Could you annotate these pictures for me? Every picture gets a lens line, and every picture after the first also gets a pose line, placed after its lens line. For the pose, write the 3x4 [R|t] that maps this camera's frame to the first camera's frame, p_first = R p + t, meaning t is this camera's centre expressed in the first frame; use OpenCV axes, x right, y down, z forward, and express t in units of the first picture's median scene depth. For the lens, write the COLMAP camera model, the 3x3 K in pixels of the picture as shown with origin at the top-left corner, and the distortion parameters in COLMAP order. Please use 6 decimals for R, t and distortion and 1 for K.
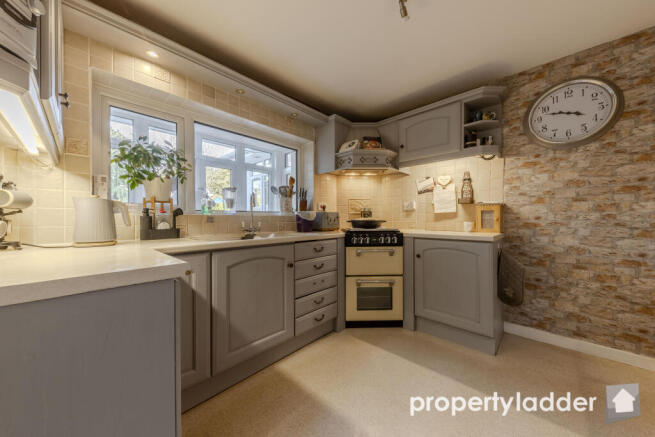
lens RADIAL K [[229.4, 0, 326.9], [0, 229.4, 219.2], [0, 0, 1]] dist [-0.001775, -0.000407]
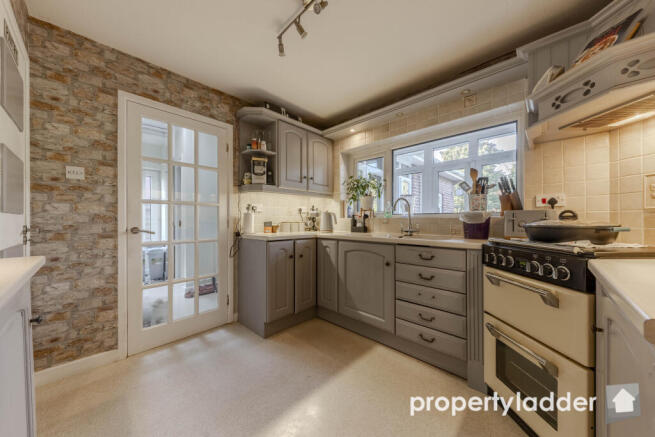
lens RADIAL K [[229.4, 0, 327.0], [0, 229.4, 219.8], [0, 0, 1]] dist [-0.001775, -0.000407]
pose [[-0.020521, 0.001116, -0.999789, 0.839700], [-0.002394, 0.999996, 0.001165, -0.007563], [0.999787, 0.002417, -0.020519, 0.658295]]
